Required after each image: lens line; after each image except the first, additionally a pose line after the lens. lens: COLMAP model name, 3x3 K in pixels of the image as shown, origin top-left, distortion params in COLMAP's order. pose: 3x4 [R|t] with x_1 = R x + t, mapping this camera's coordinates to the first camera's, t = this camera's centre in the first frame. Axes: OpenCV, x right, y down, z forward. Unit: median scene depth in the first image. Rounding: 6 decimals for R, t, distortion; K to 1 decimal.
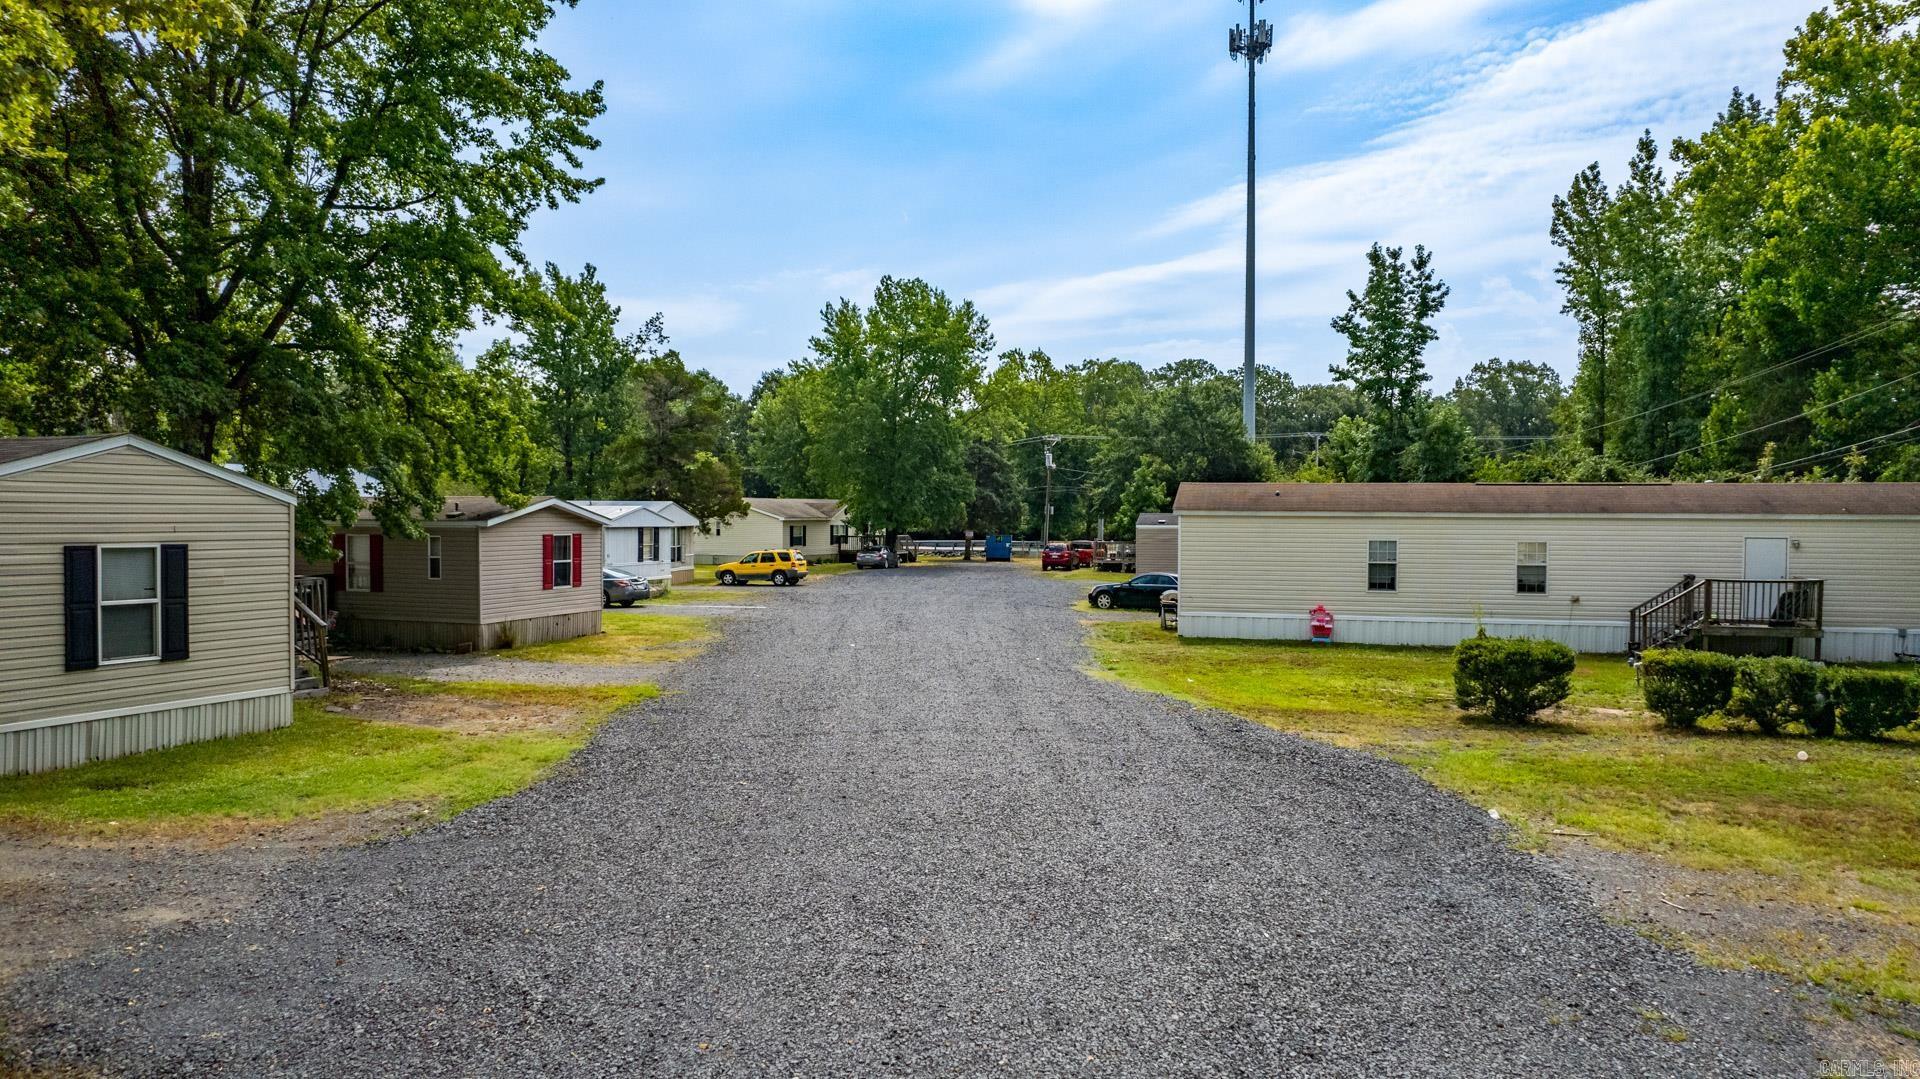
lens RADIAL K [[1221.7, 0, 970.4], [0, 1221.7, 539.4], [0, 0, 1]] dist [-0.072596, 0.065675]
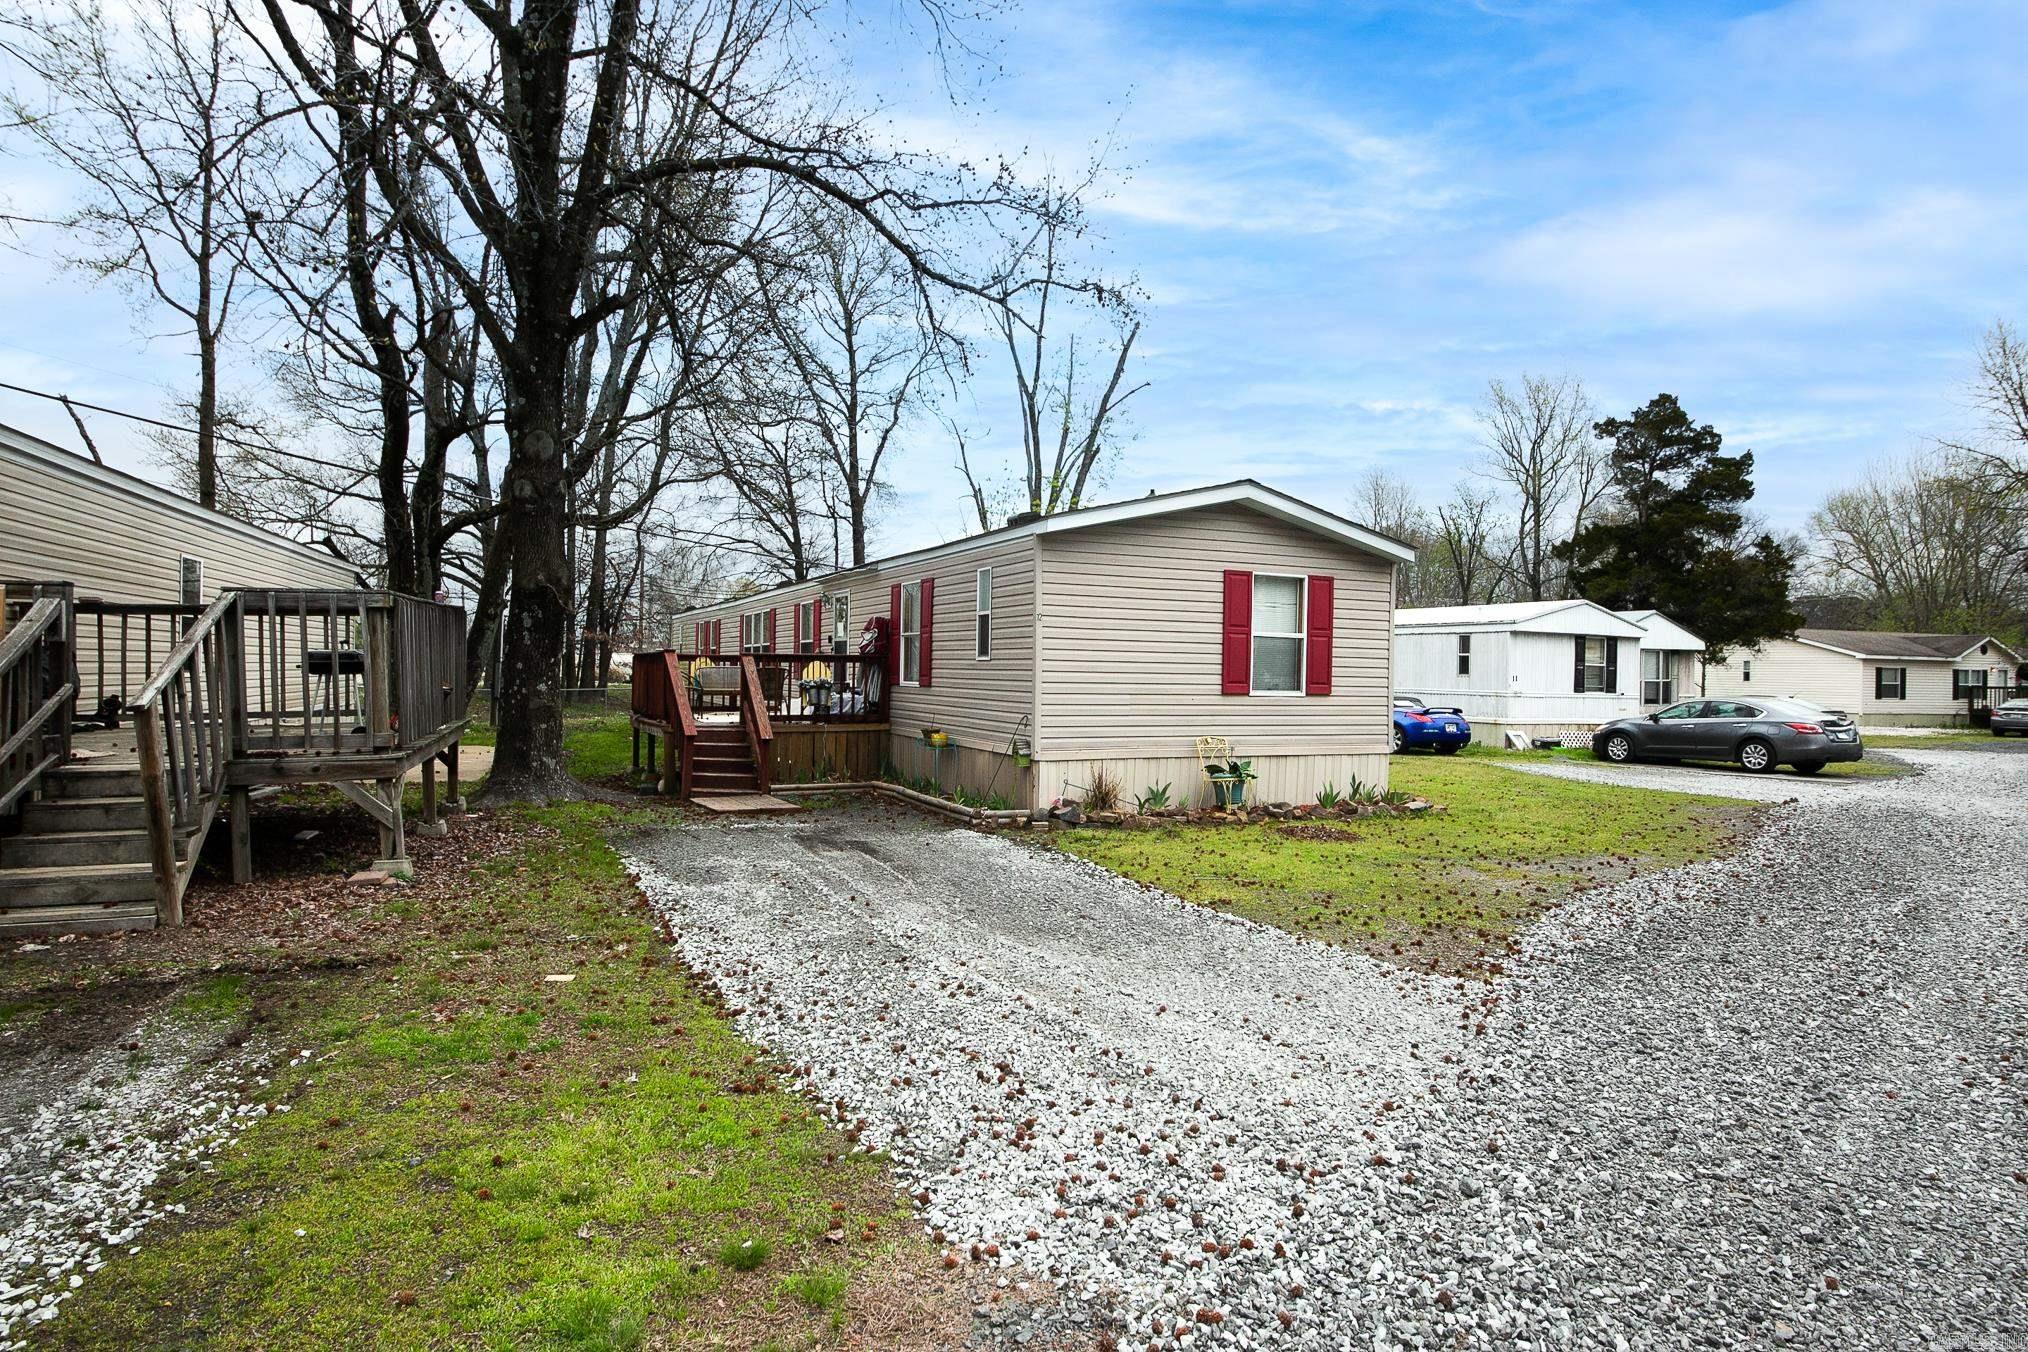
lens RADIAL K [[1083.2, 0, 1001.0], [0, 1083.2, 677.4], [0, 0, 1]] dist [0.017165, -0.019565]
pose [[0.687685, 0.009751, -0.725944, -0.060915], [-0.028986, 0.999481, -0.014034, 0.020878], [0.725431, 0.030693, 0.687611, 0.331079]]
